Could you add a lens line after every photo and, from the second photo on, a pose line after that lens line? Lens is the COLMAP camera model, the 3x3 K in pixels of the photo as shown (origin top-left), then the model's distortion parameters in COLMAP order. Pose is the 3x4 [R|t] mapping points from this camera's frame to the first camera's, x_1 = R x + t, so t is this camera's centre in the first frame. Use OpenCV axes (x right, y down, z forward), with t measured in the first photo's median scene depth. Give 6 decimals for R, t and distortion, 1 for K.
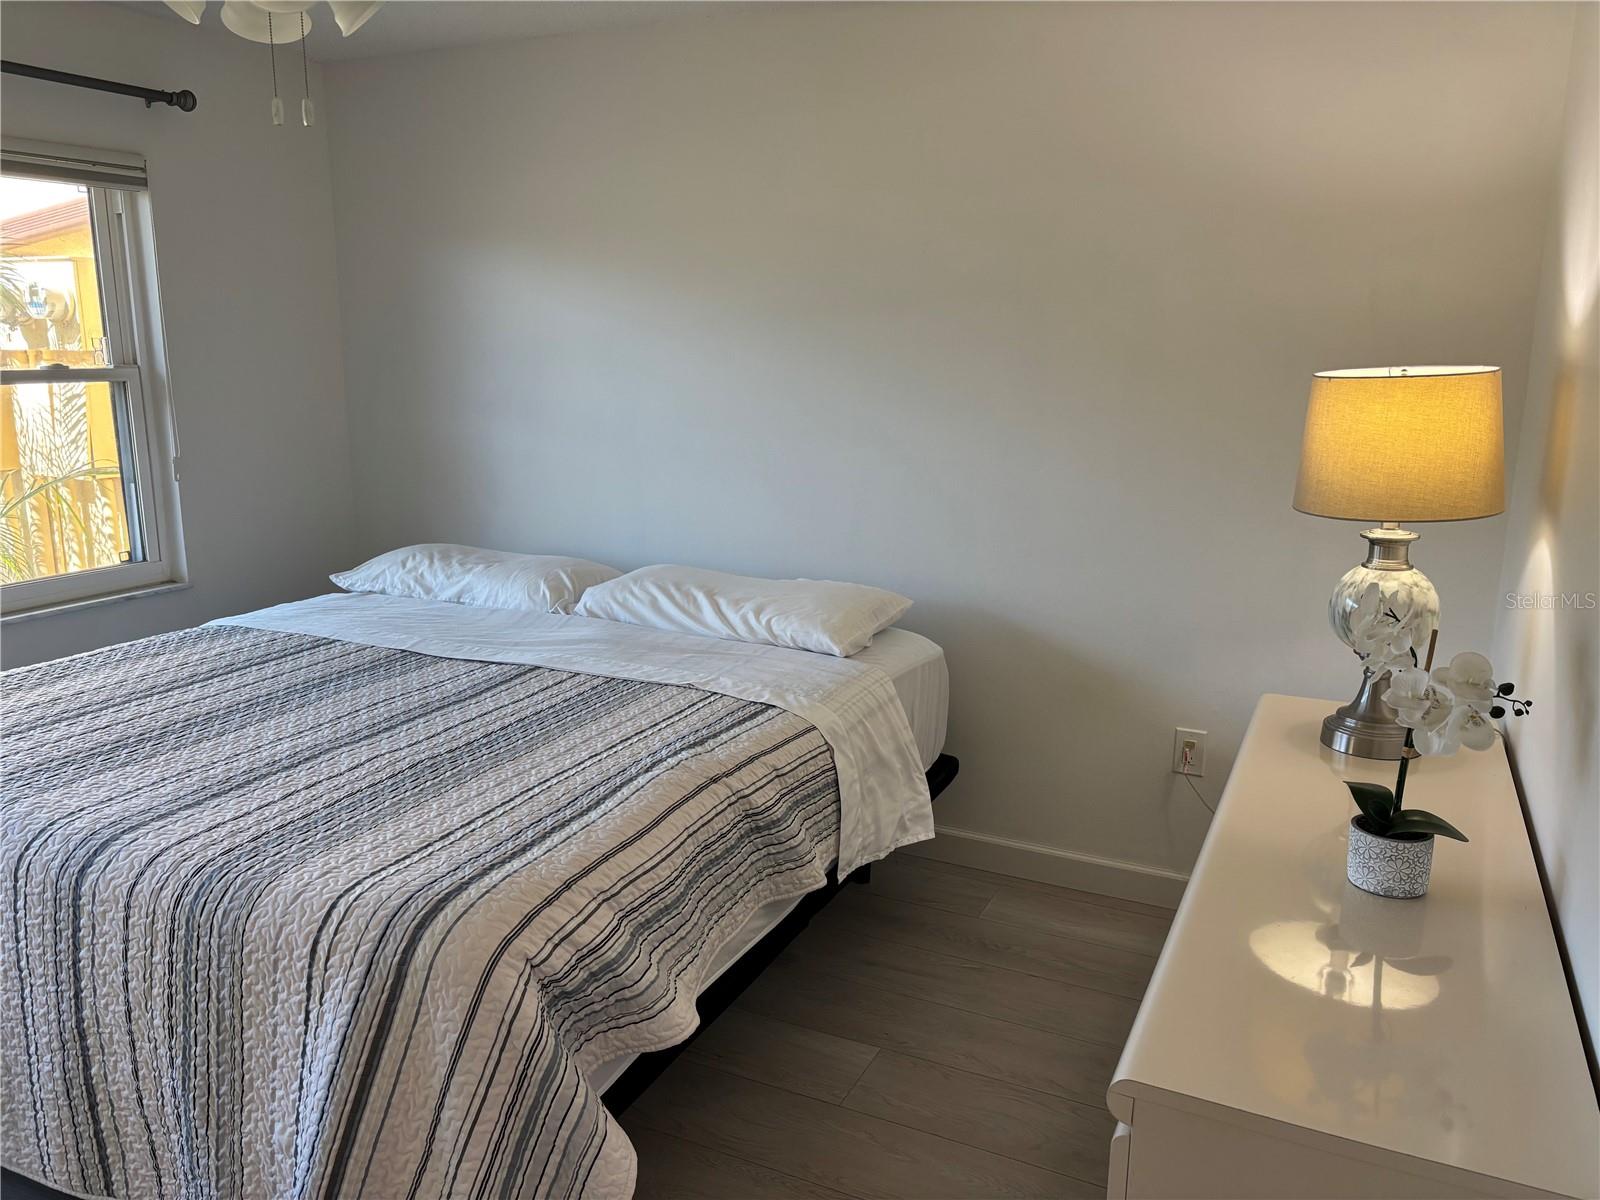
lens RADIAL K [[1213.2, 0, 802.2], [0, 1213.2, 597.4], [0, 0, 1]] dist [0.026009, -0.000709]
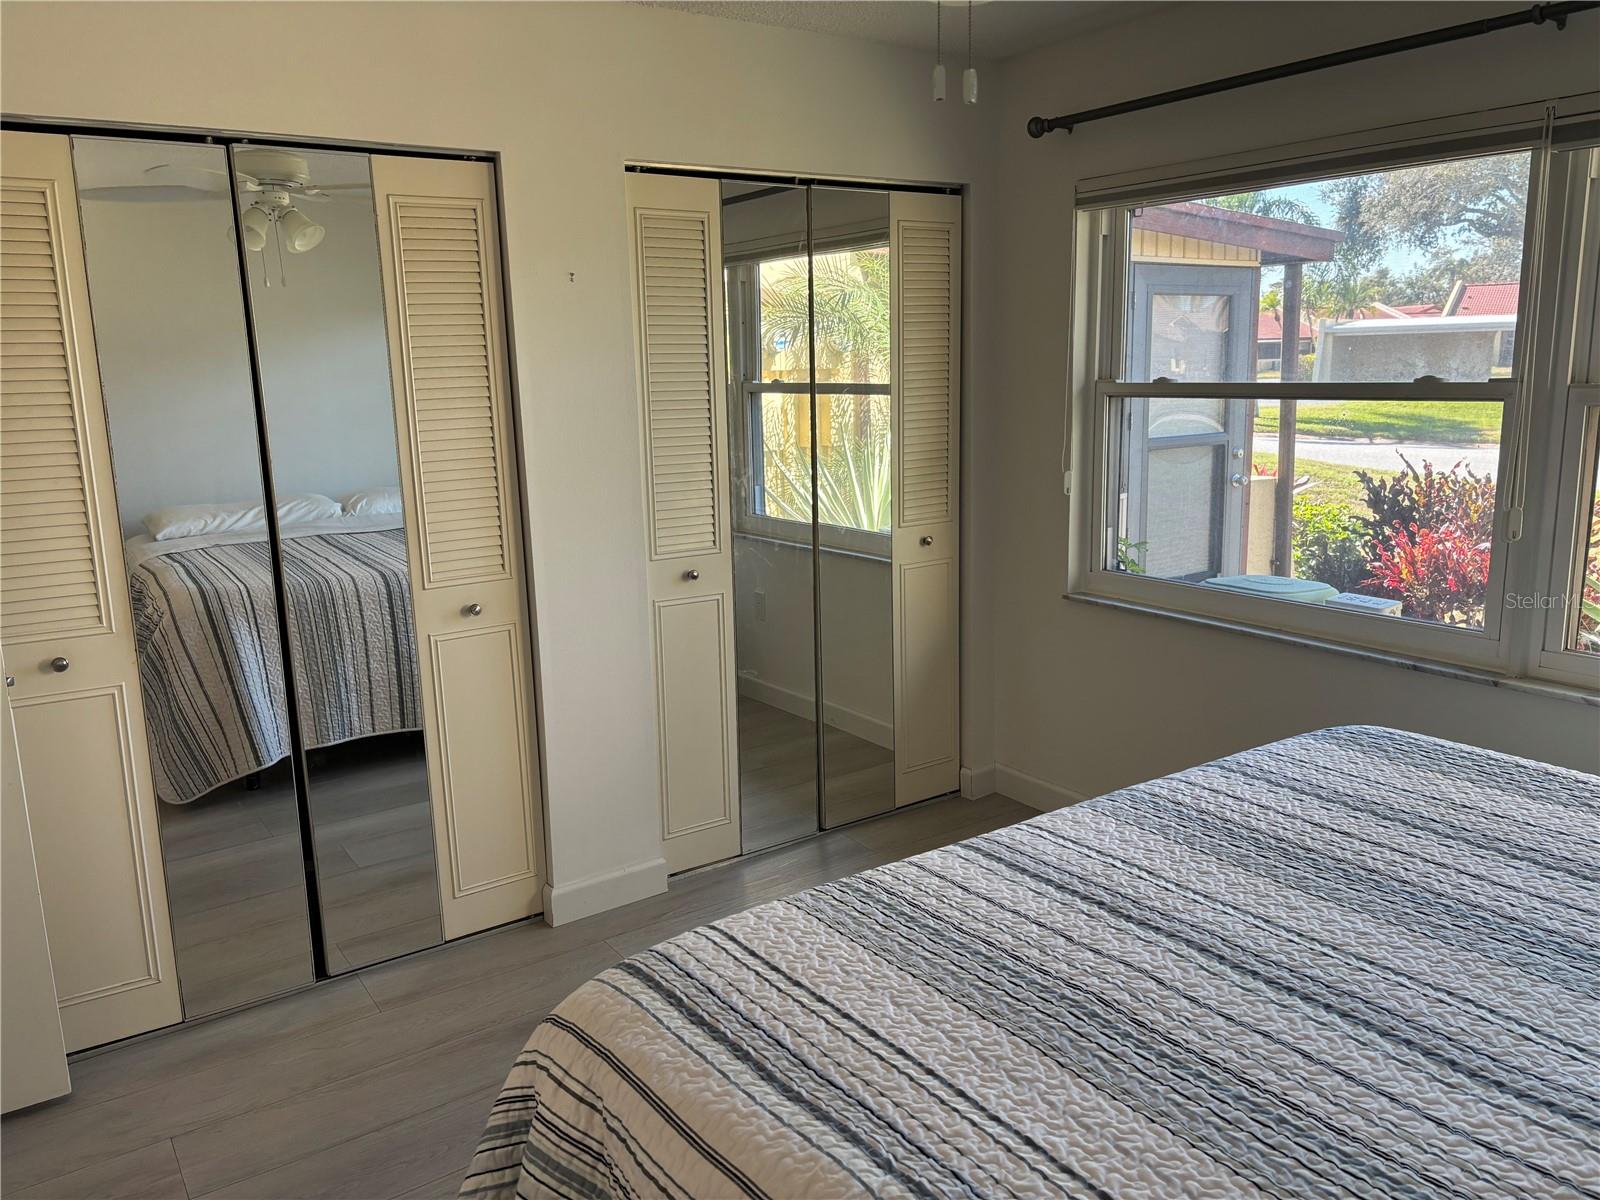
lens RADIAL K [[1182.1, 0, 694.4], [0, 1182.1, 601.8], [0, 0, 1]] dist [-0.003780, -0.043455]
pose [[-0.536430, 0.167861, -0.827082, 0.297999], [-0.151459, 0.944960, 0.290019, -0.223010], [0.830243, 0.280844, -0.481481, 1.141869]]
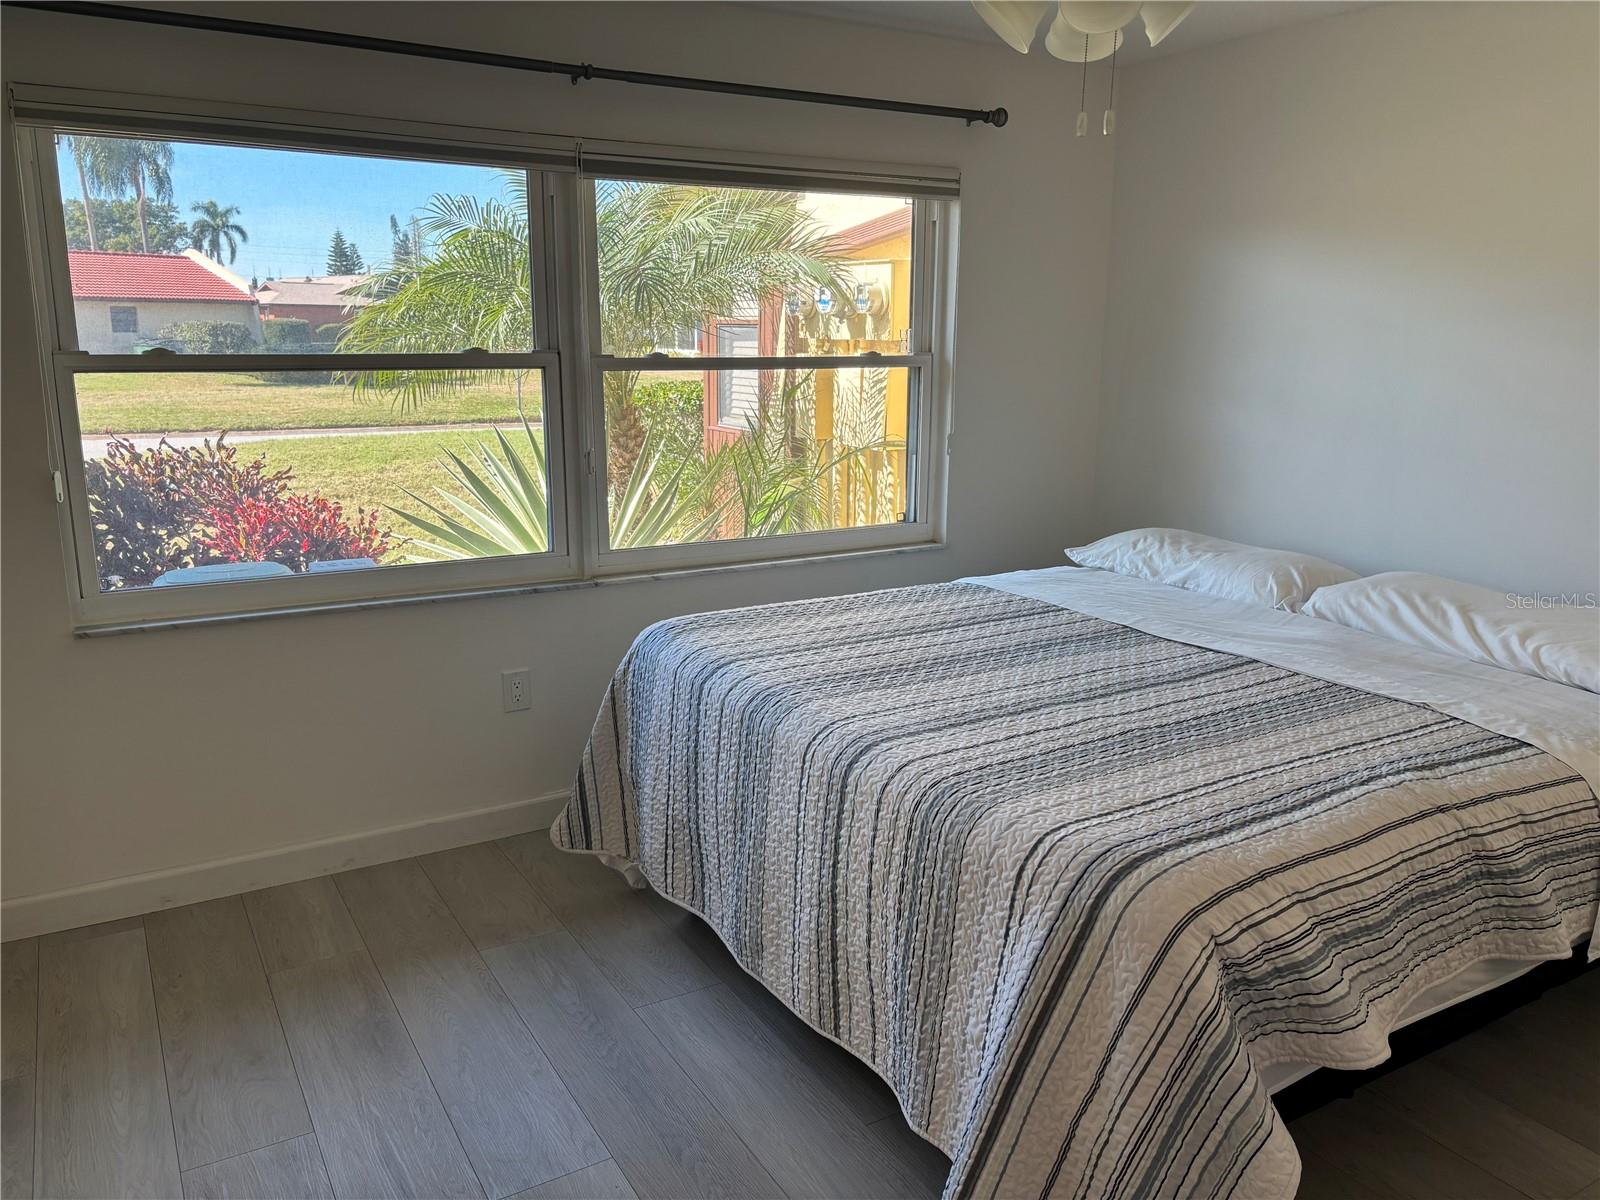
lens RADIAL K [[1213.2, 0, 802.2], [0, 1213.2, 597.4], [0, 0, 1]] dist [0.026009, -0.000709]
pose [[0.833581, 0.122992, -0.538531, 0.002519], [-0.119682, 0.991953, 0.041294, 0.011965], [0.539276, 0.030031, 0.841593, -0.043433]]
